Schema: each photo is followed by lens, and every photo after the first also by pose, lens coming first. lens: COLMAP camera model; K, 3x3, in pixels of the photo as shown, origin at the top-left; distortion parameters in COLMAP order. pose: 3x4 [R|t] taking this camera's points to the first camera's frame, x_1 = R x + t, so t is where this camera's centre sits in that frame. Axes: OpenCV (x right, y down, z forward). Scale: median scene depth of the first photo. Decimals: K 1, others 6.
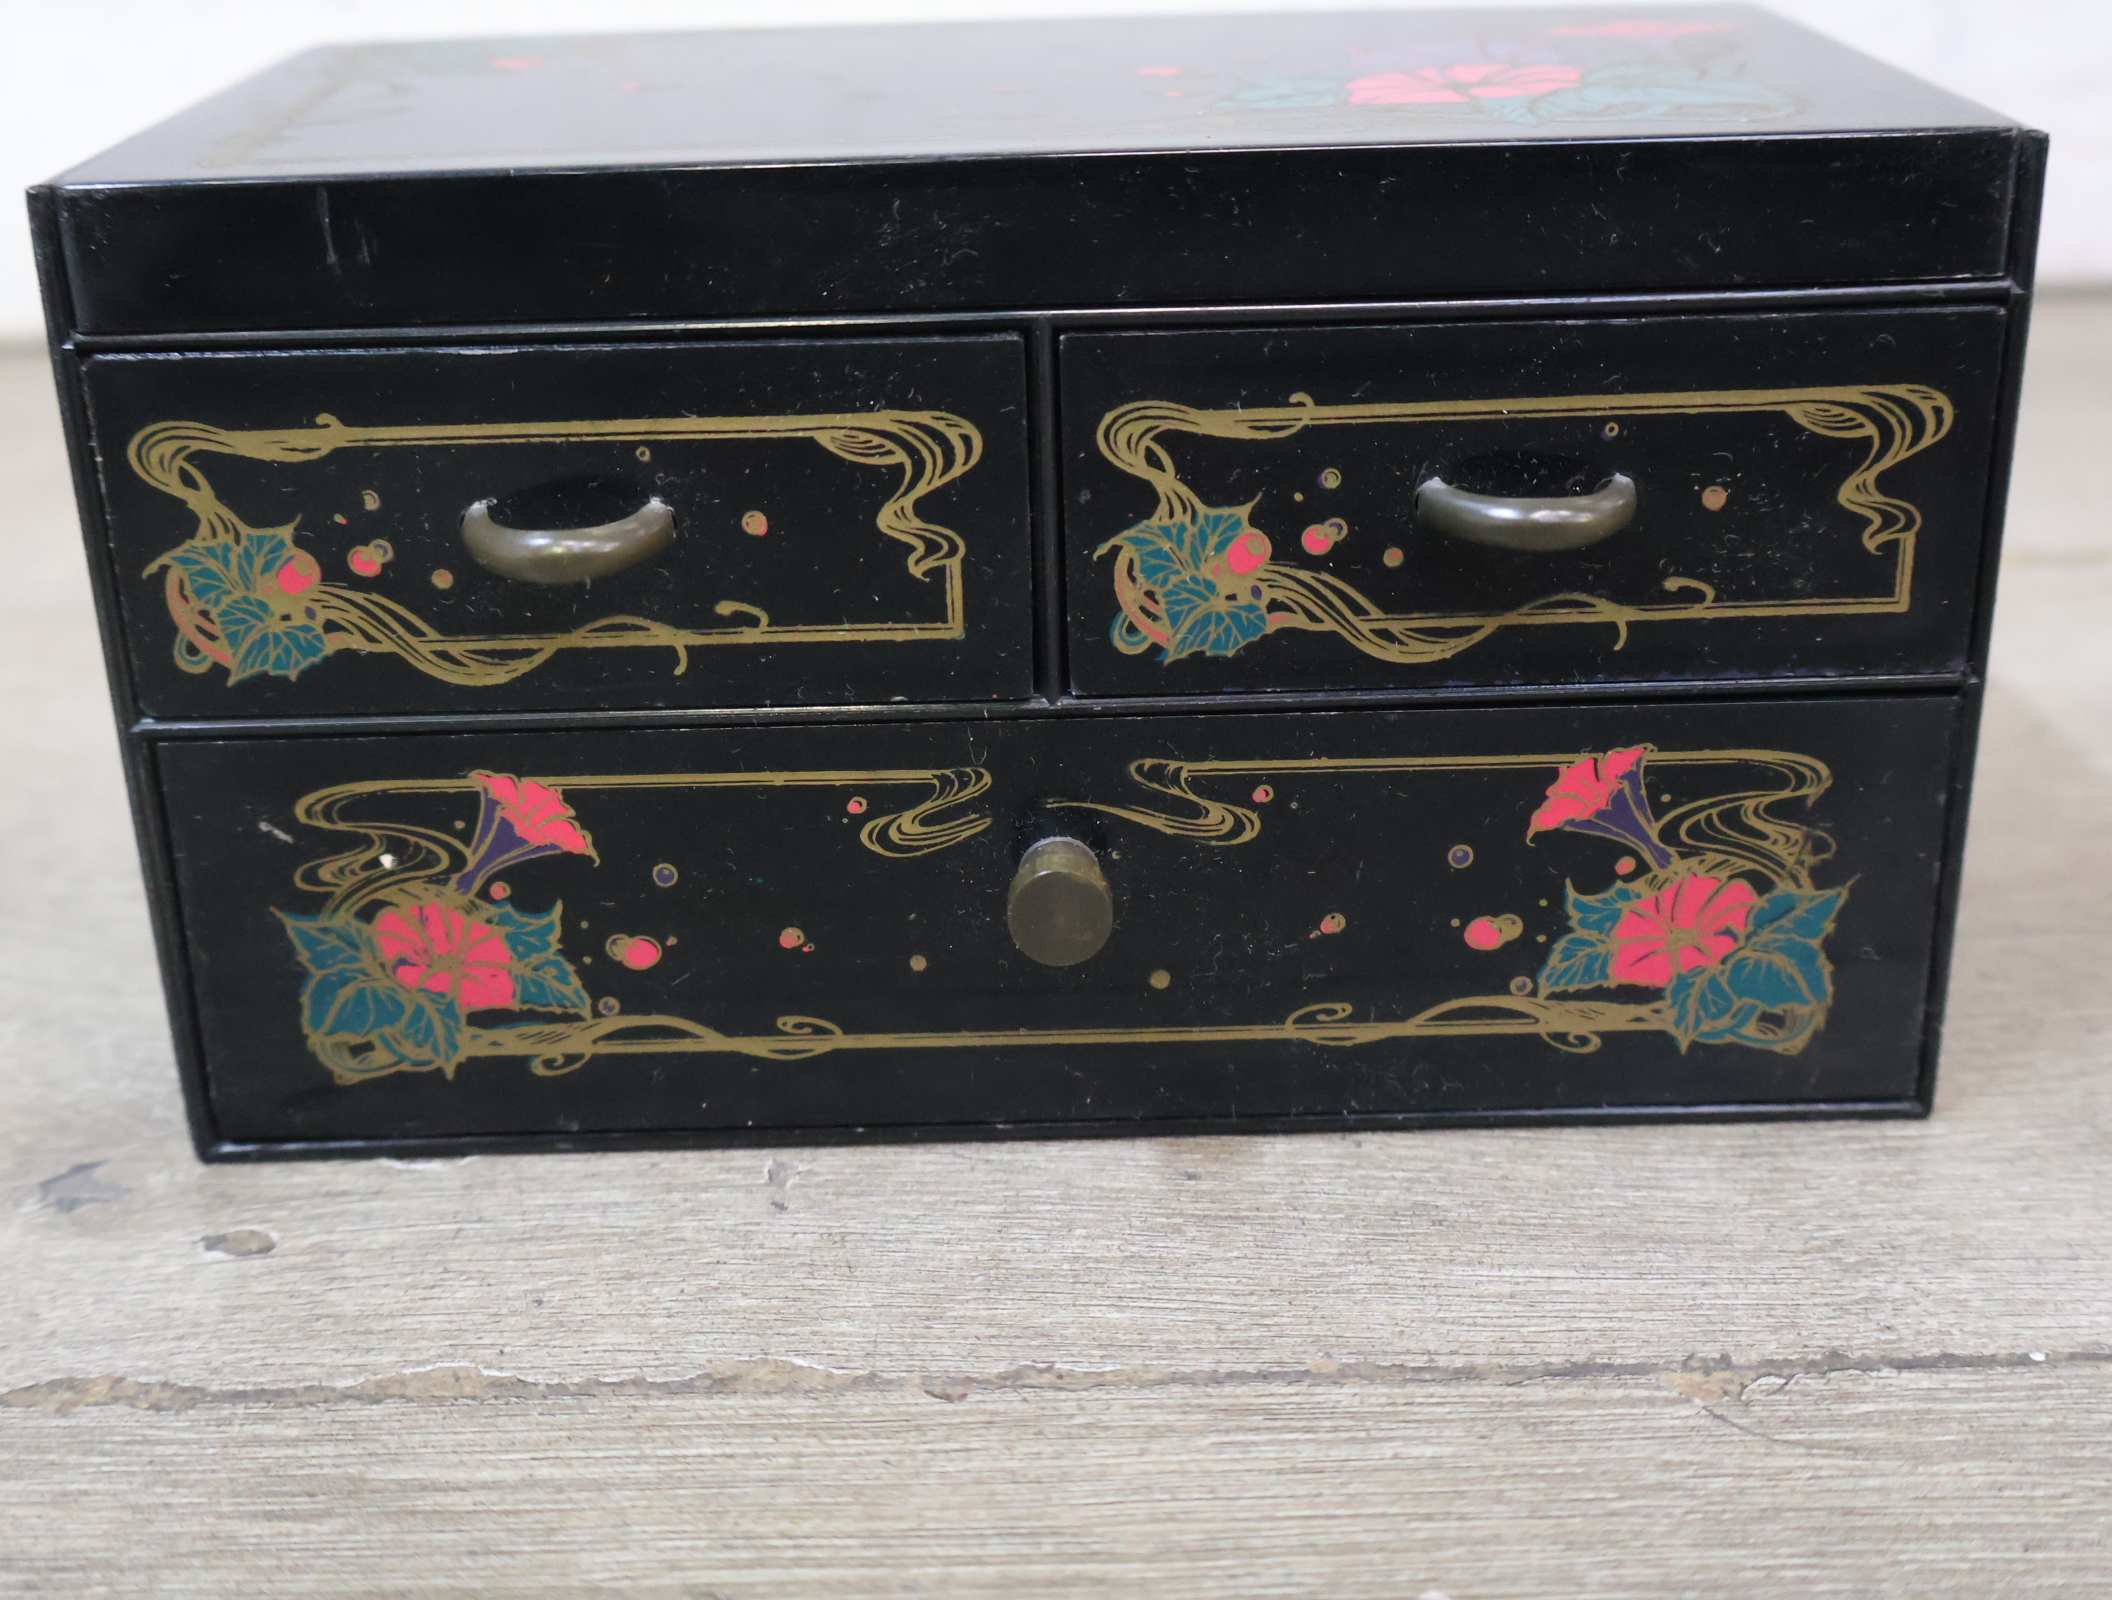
lens RADIAL K [[2624.4, 0, 1050.7], [0, 2624.4, 781.8], [0, 0, 1]] dist [0.011830, 0.000000]
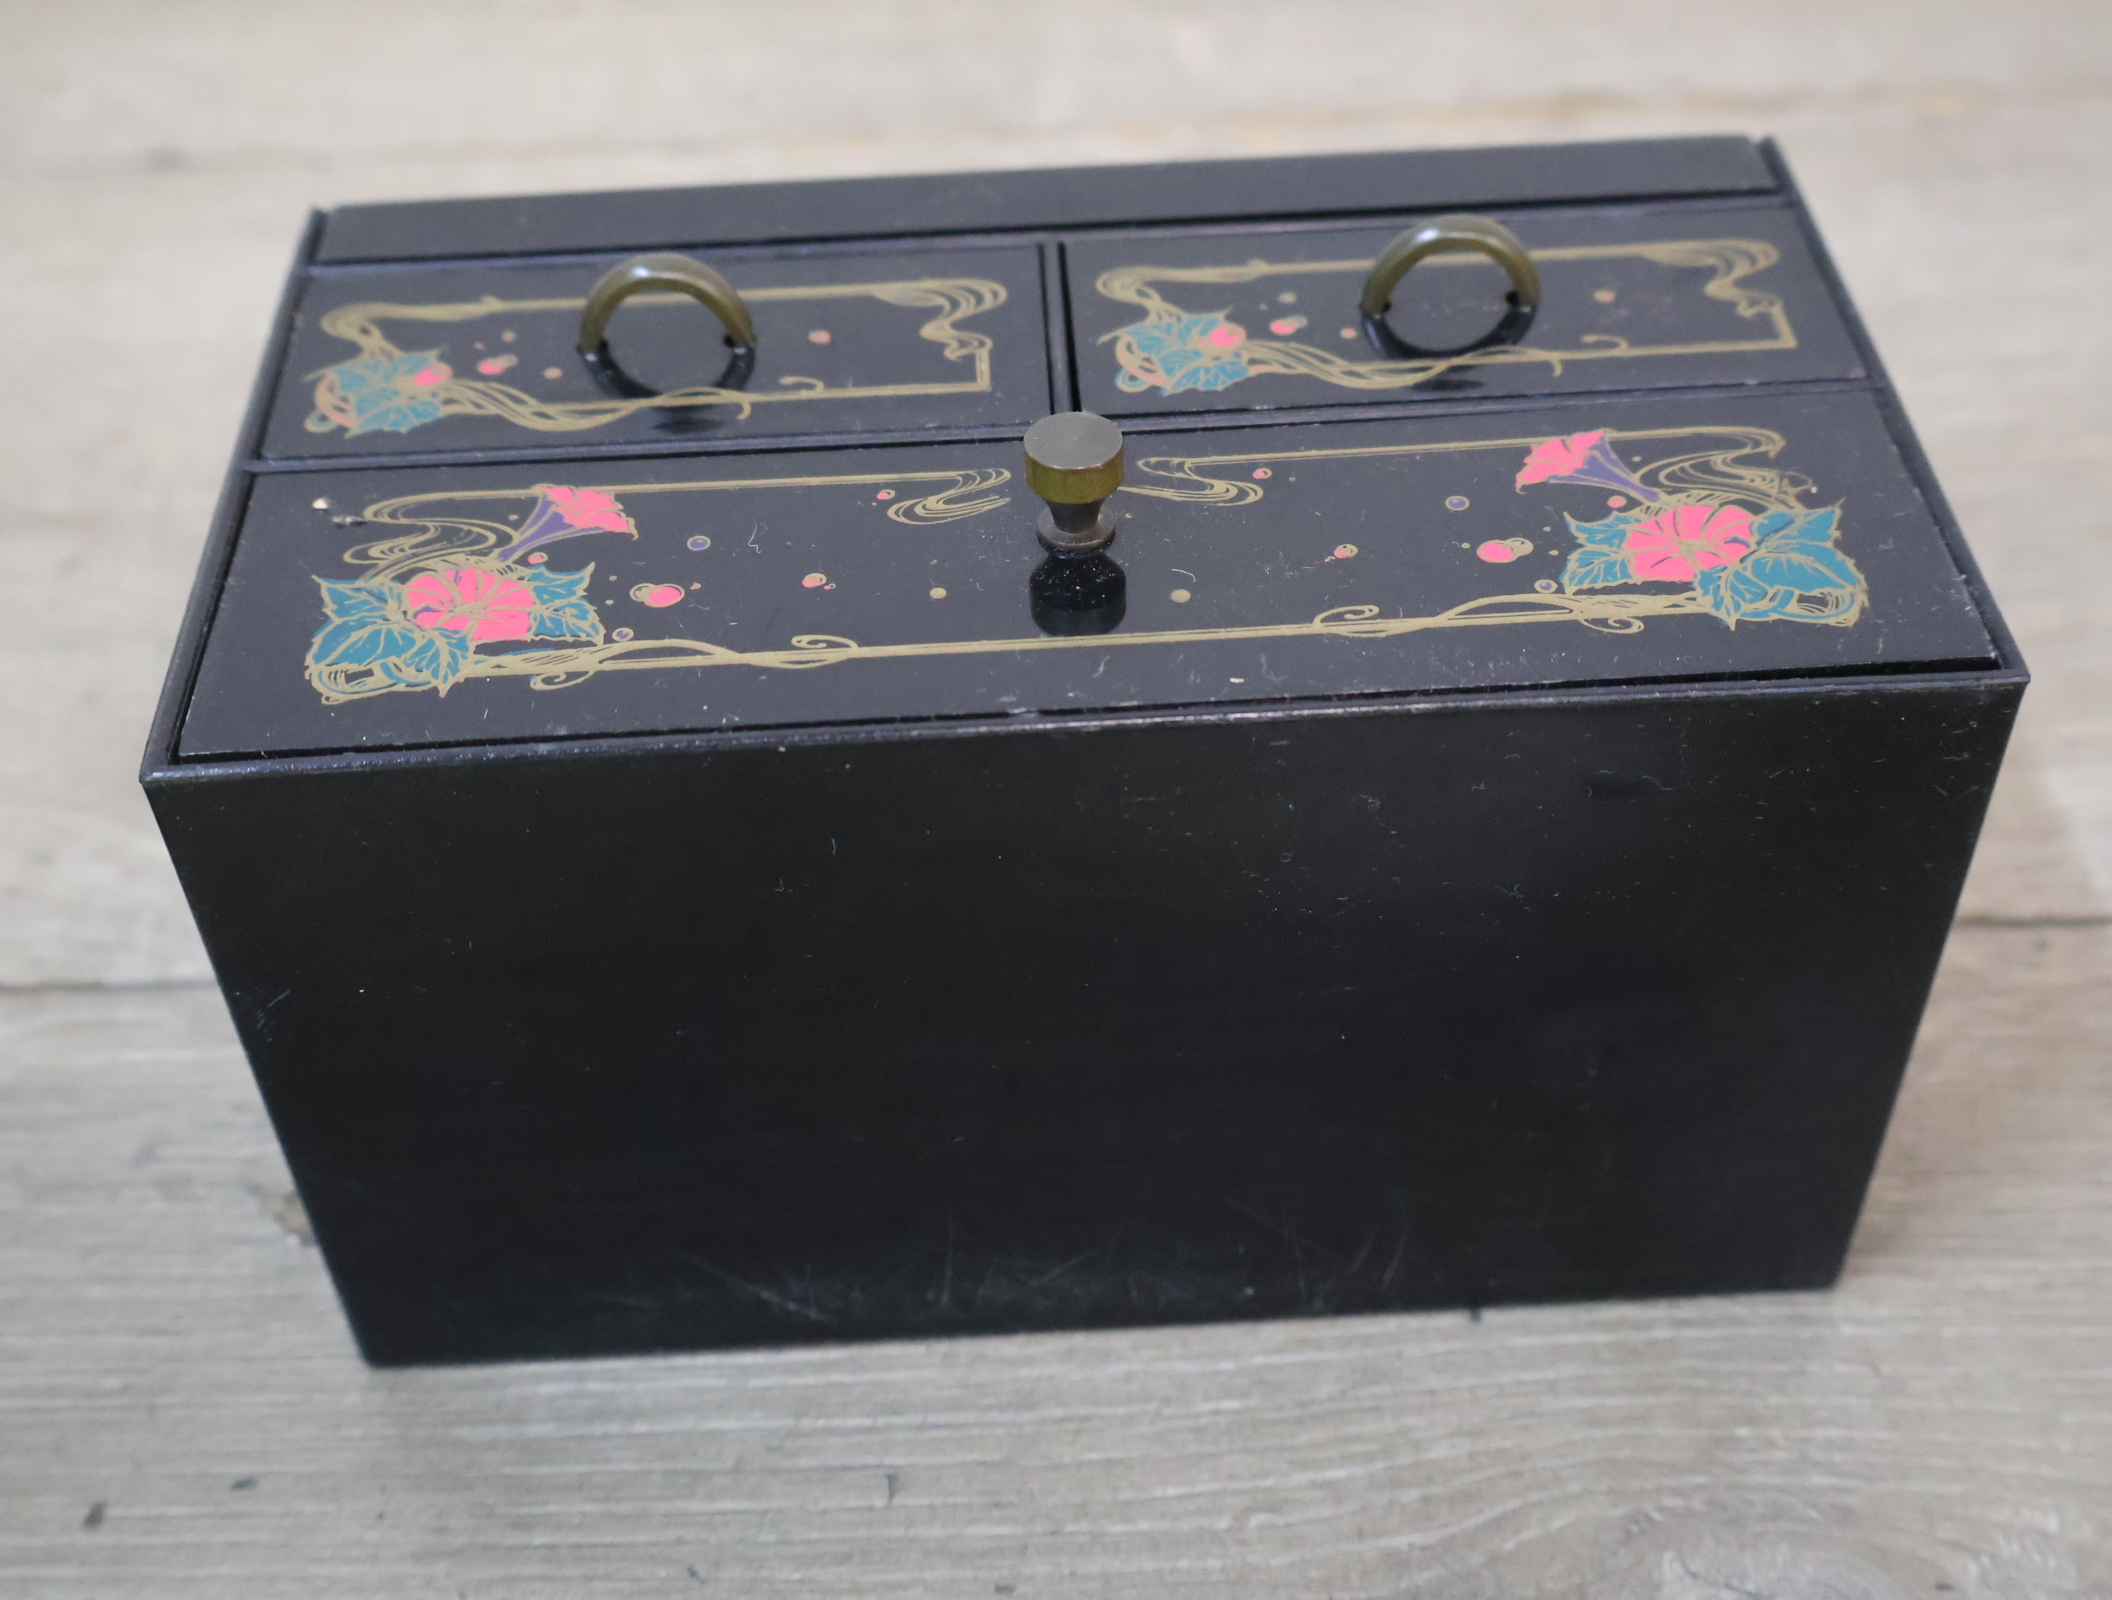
lens RADIAL K [[2624.4, 0, 1068.6], [0, 2624.4, 795.2], [0, 0, 1]] dist [0.011830, 0.000000]
pose [[0.999104, -0.041882, -0.006015, 0.002164], [0.009766, 0.366581, -0.930335, 1.047990], [0.041169, 0.929443, 0.366662, 0.718360]]
